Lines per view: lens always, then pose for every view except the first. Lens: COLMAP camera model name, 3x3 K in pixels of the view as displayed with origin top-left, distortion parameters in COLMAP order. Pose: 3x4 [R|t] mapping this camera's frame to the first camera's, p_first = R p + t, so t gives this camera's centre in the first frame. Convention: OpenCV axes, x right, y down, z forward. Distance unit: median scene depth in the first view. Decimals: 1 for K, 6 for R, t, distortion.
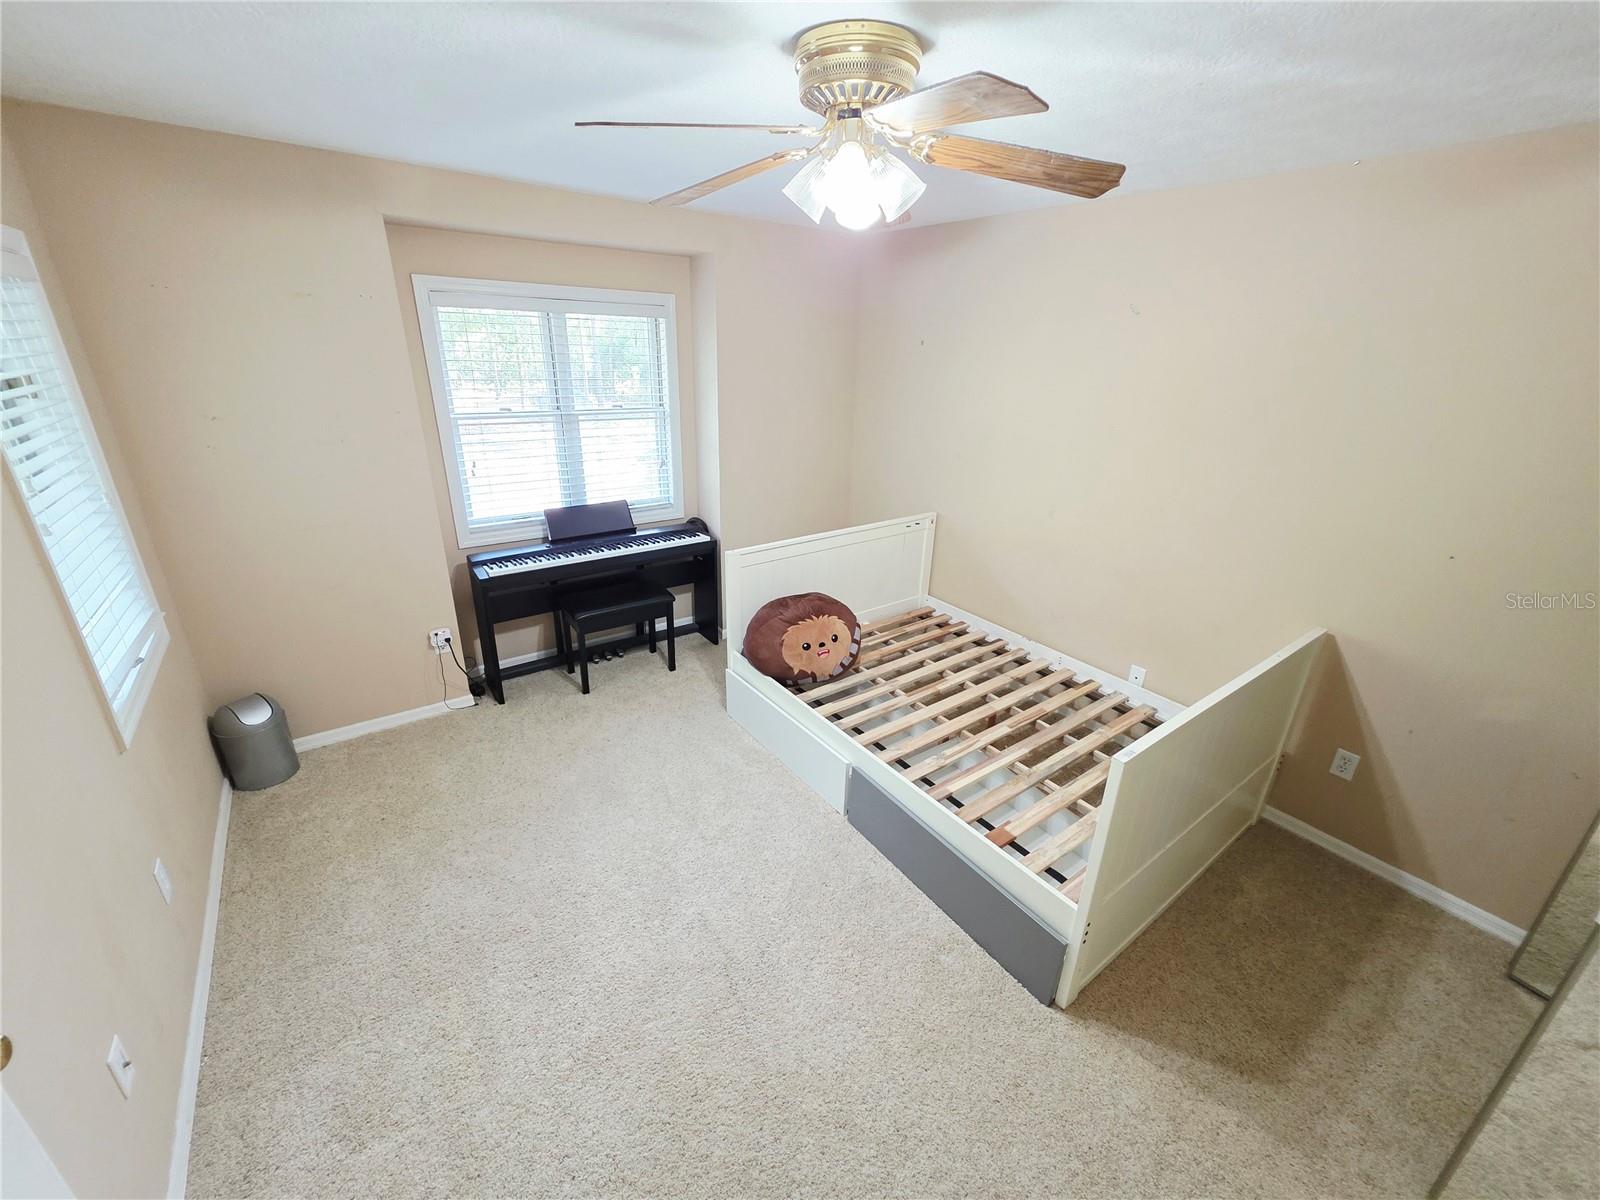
lens RADIAL K [[638.1, 0, 804.2], [0, 638.1, 593.9], [0, 0, 1]] dist [0.001949, 0.000675]
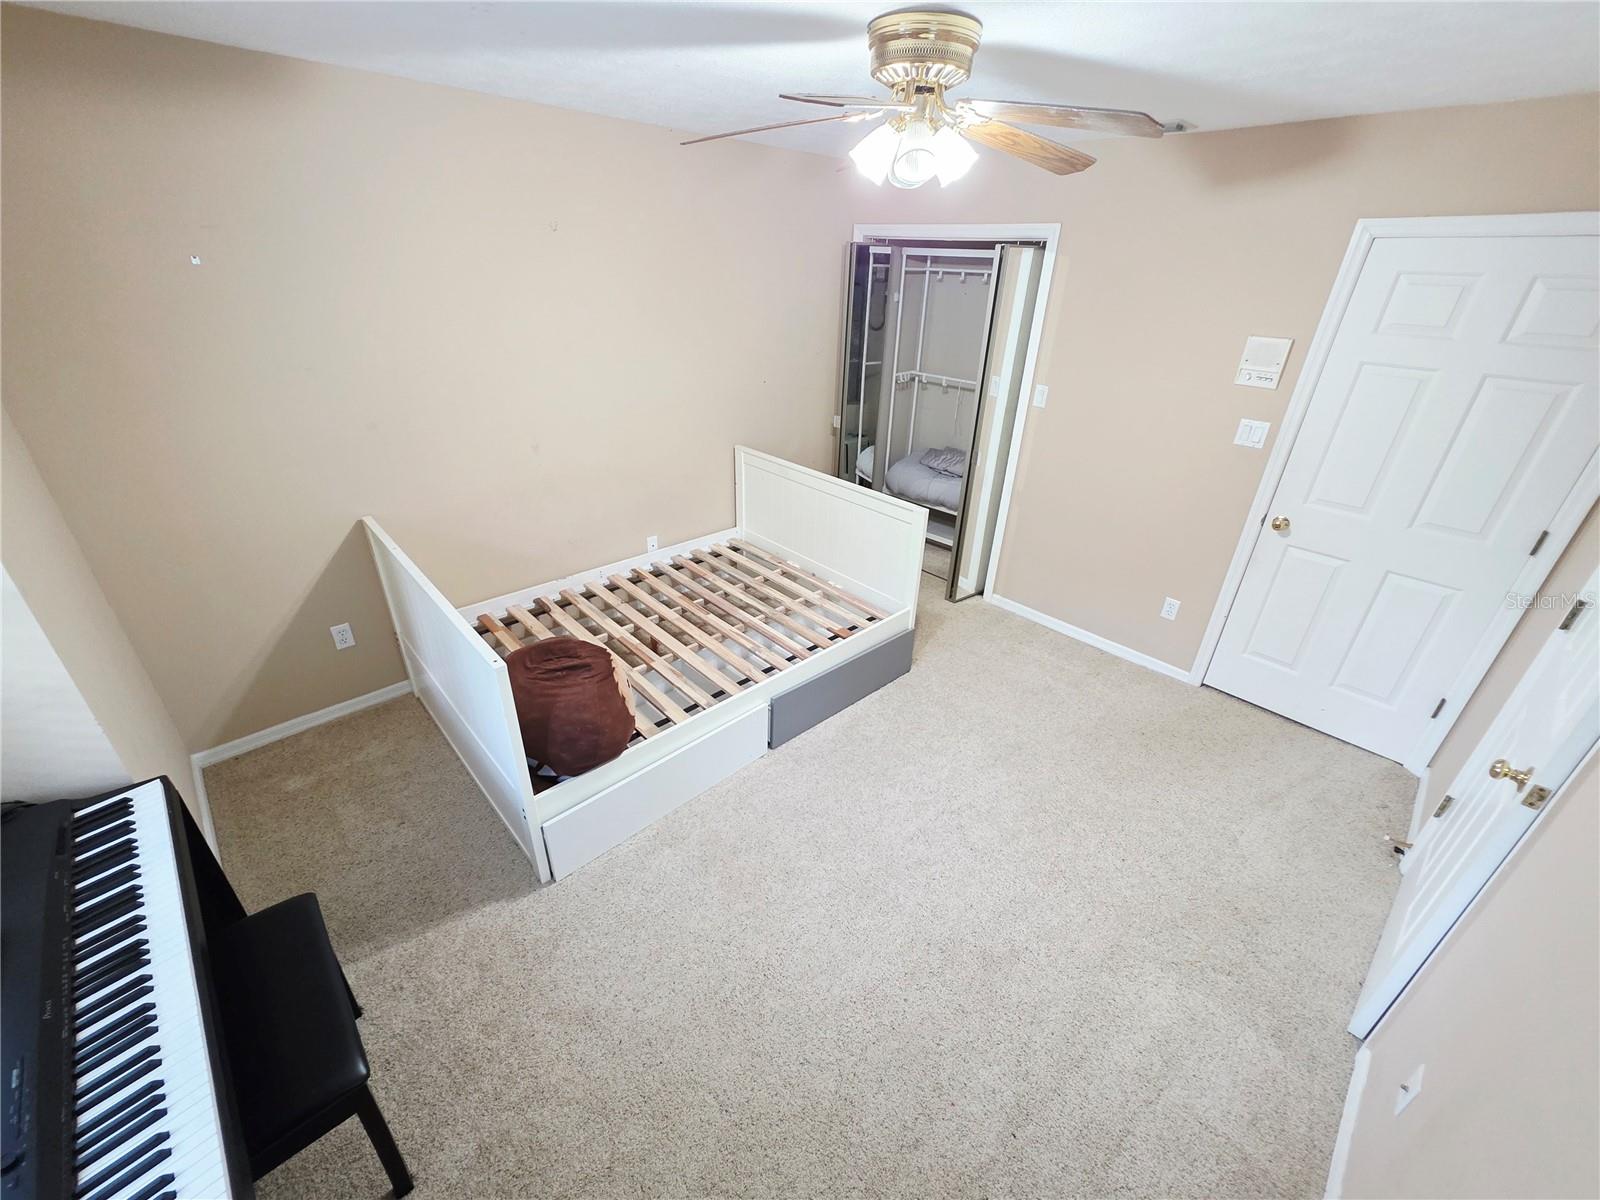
lens RADIAL K [[638.1, 0, 804.2], [0, 638.1, 593.9], [0, 0, 1]] dist [0.001949, 0.000675]
pose [[-0.136542, -0.490111, 0.860899, -0.633416], [0.326318, 0.798285, 0.506220, -0.326309], [-0.935346, 0.350047, 0.050932, 0.698735]]
